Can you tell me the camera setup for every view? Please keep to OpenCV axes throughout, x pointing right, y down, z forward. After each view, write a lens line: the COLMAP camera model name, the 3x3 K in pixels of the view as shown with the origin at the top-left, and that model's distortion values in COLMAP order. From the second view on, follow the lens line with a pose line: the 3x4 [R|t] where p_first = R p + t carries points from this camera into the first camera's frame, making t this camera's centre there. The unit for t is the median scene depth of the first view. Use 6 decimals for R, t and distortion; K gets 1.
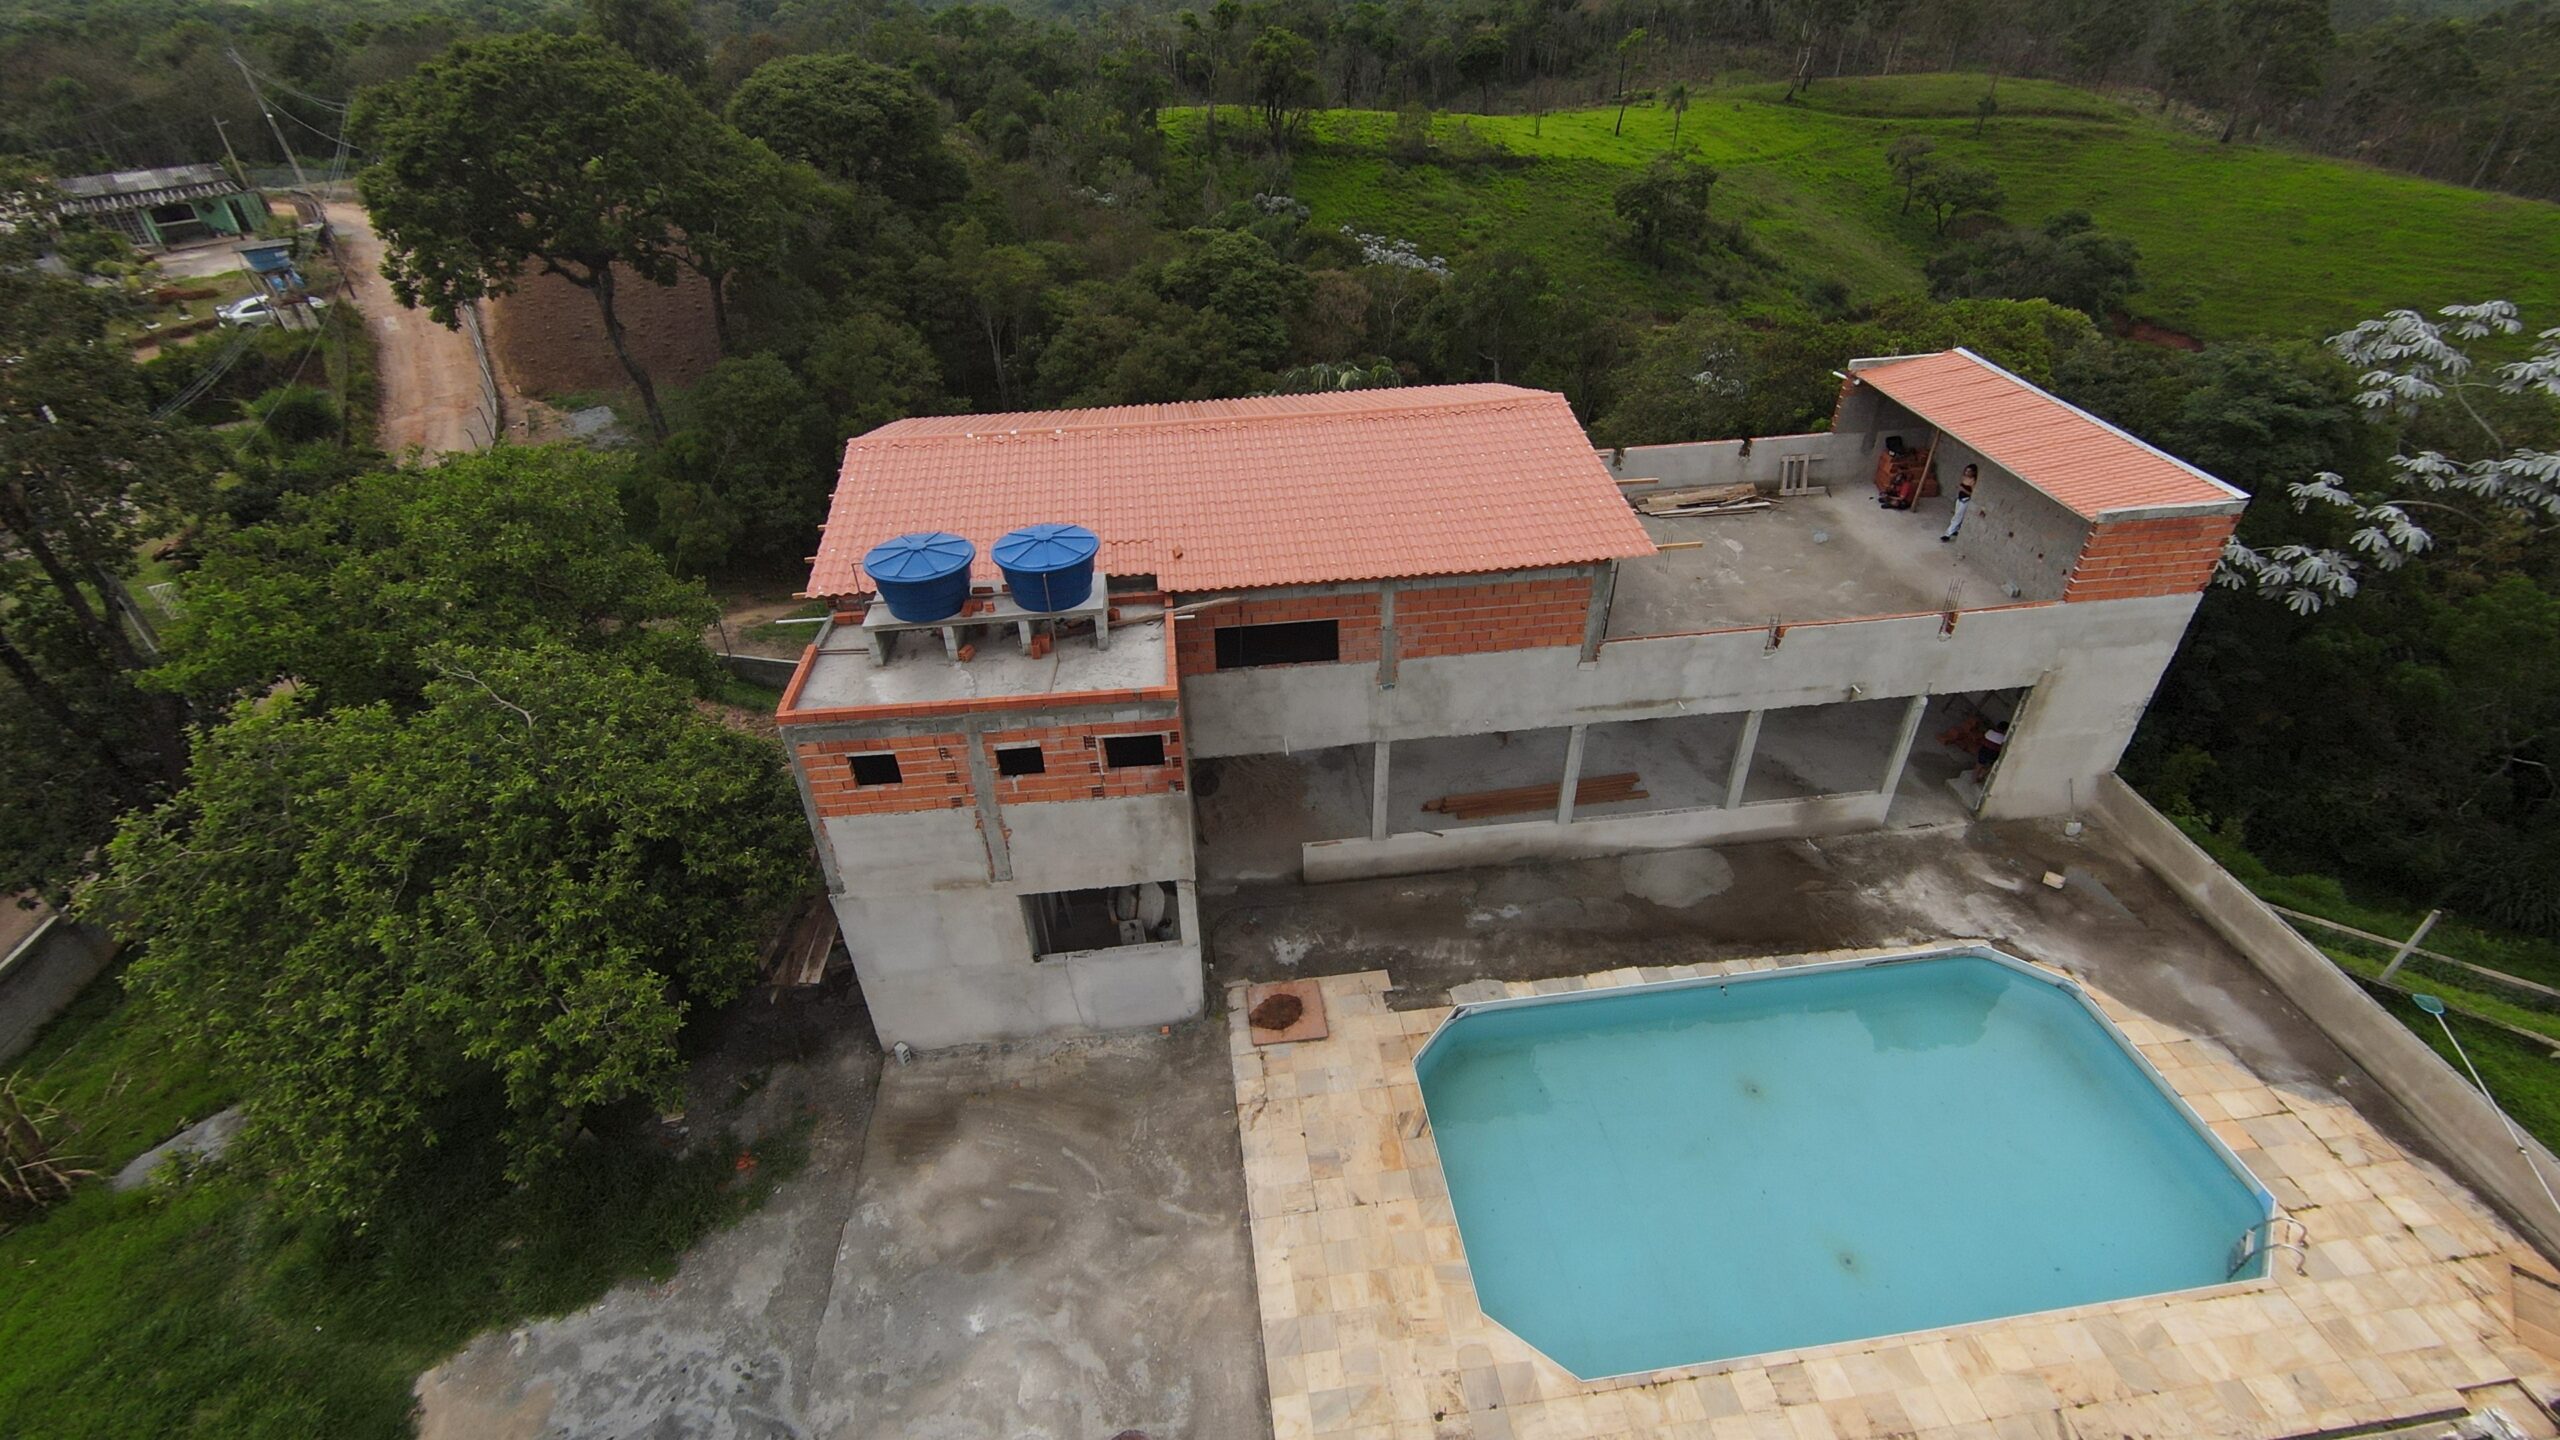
lens RADIAL K [[1138.7, 0, 1281.7], [0, 1138.7, 723.1], [0, 0, 1]] dist [0.007879, -0.005658]
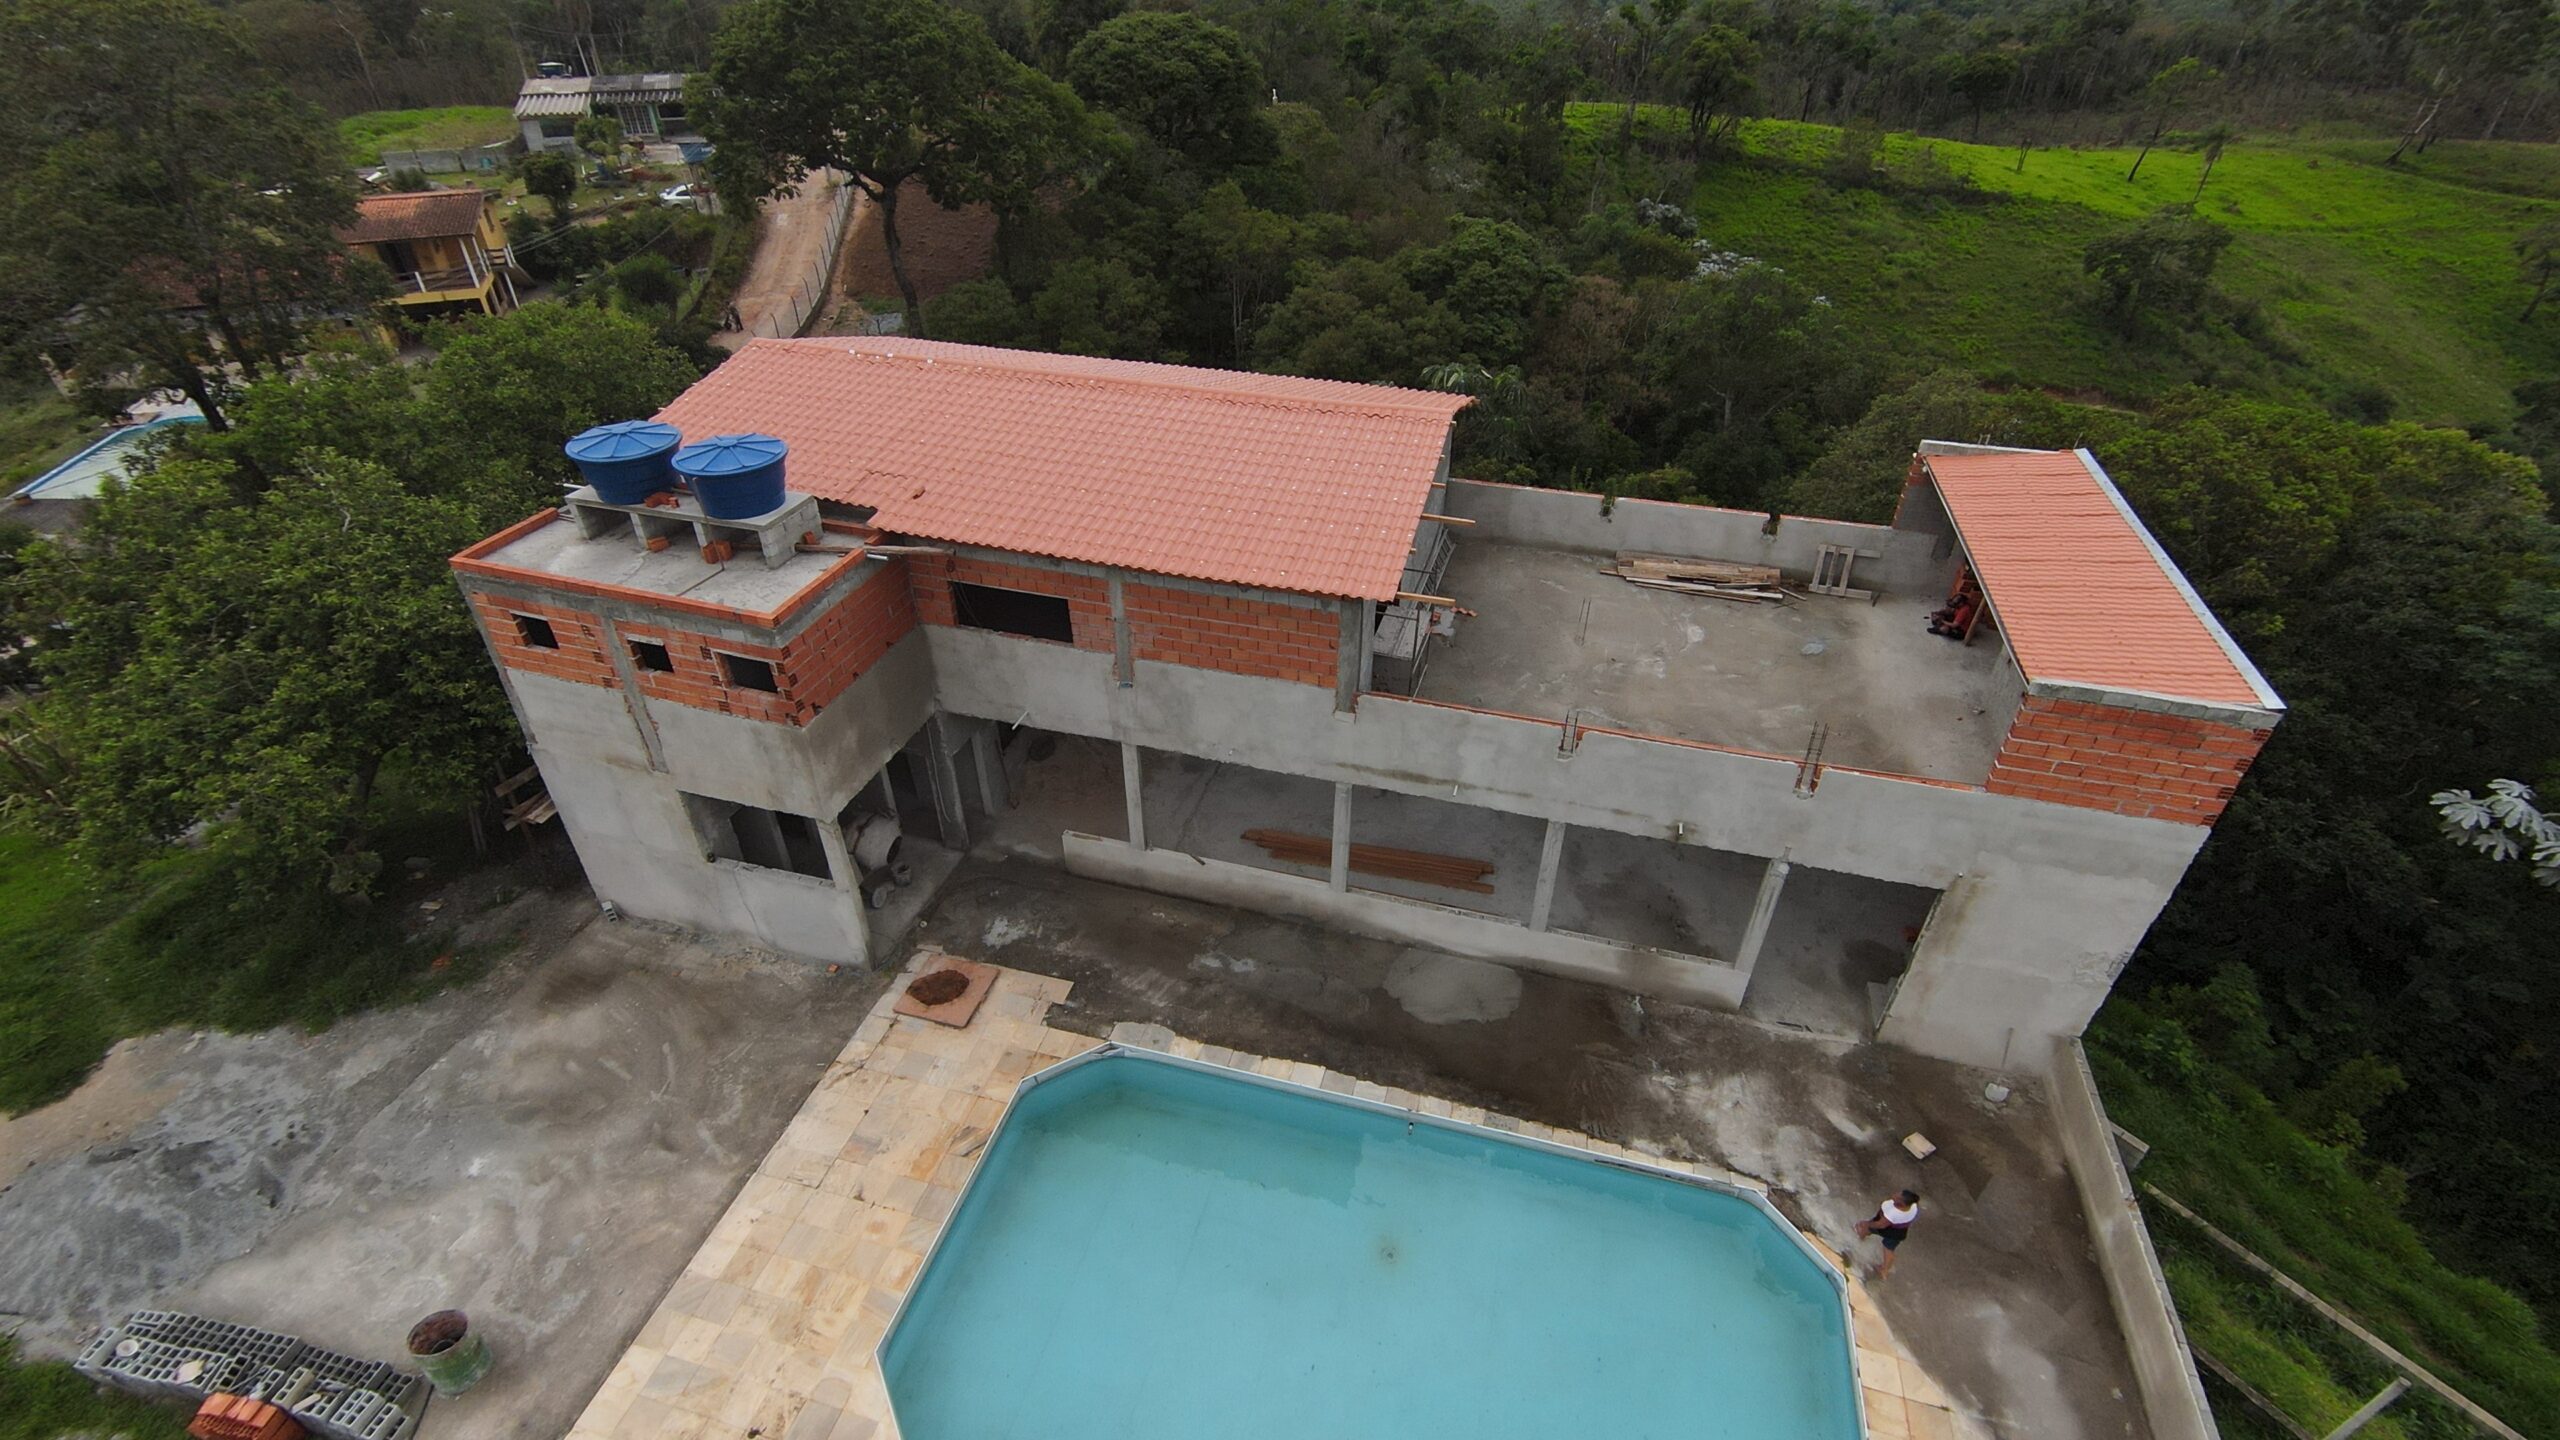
lens RADIAL K [[1138.7, 0, 1277.1], [0, 1138.7, 723.0], [0, 0, 1]] dist [0.007879, -0.005658]
pose [[0.924883, 0.243219, -0.292294, 0.417800], [-0.241692, 0.969447, 0.041912, -0.060681], [0.293557, 0.031882, 0.955410, 0.136819]]
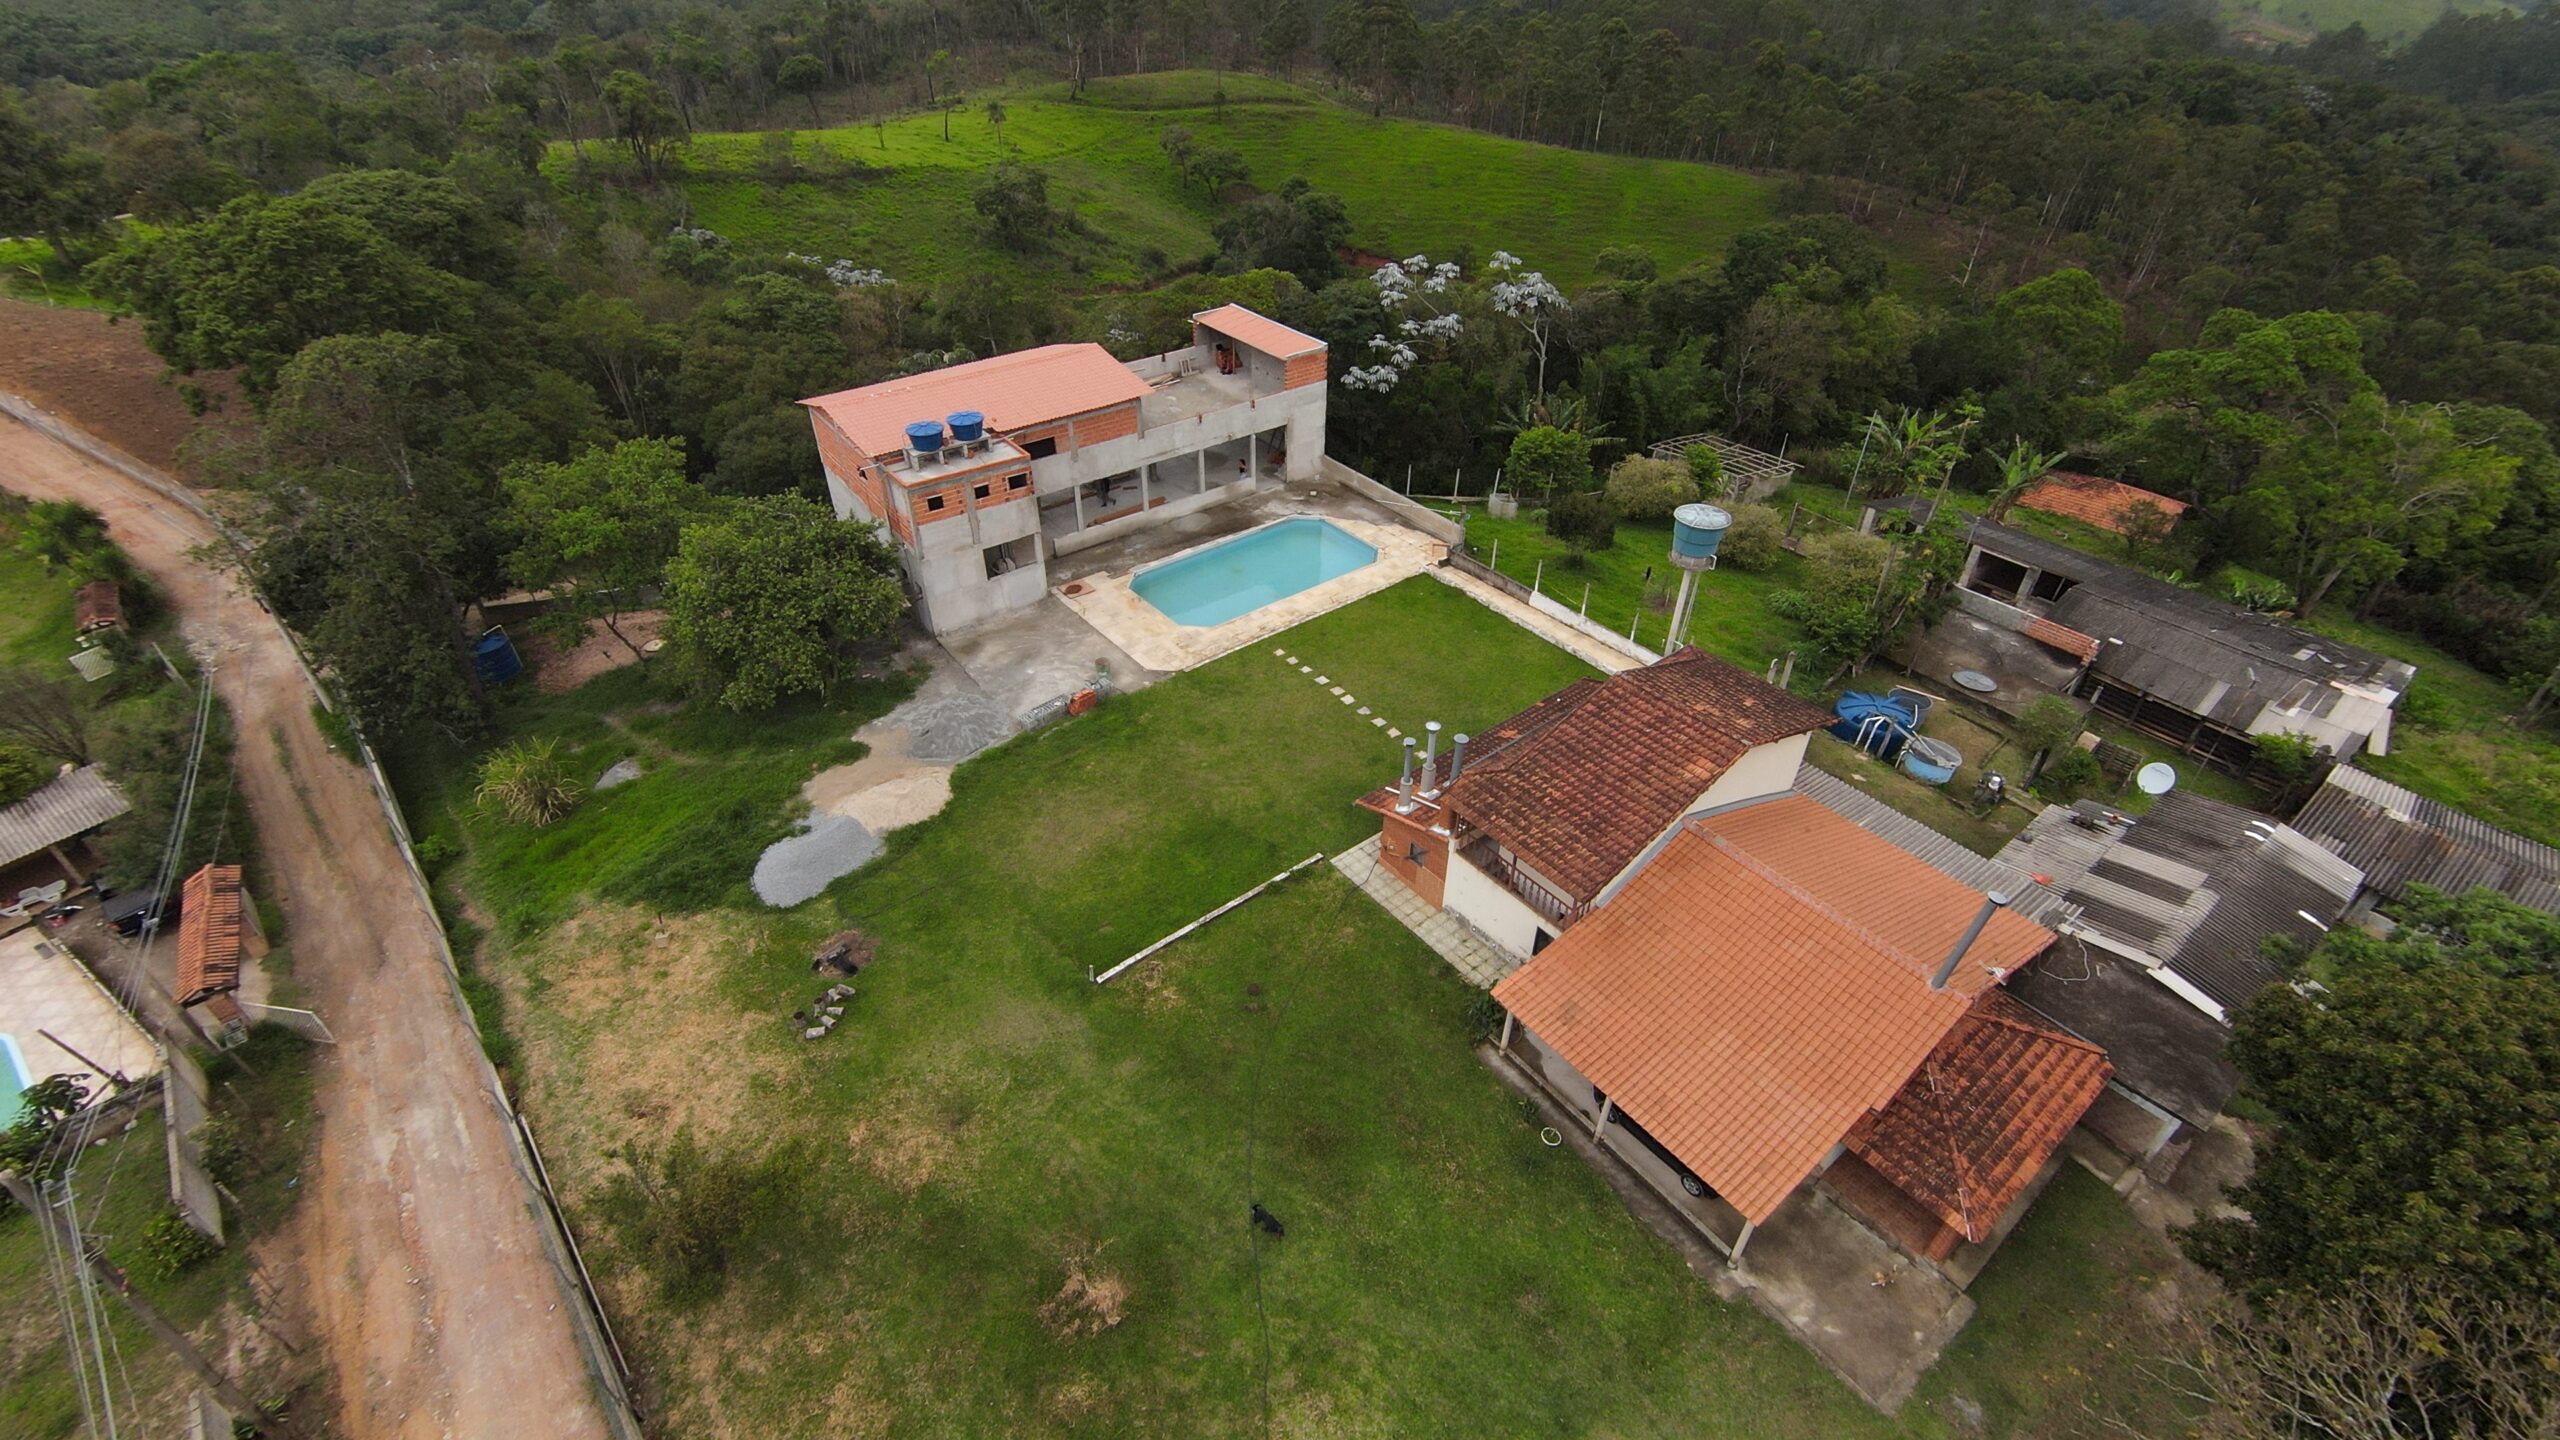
lens RADIAL K [[1138.7, 0, 1283.5], [0, 1138.7, 731.3], [0, 0, 1]] dist [0.007879, -0.005658]
pose [[0.854537, -0.288500, 0.431897, -0.705946], [0.276728, 0.956586, 0.091459, 0.397561], [-0.439533, 0.041363, 0.897274, -1.348779]]
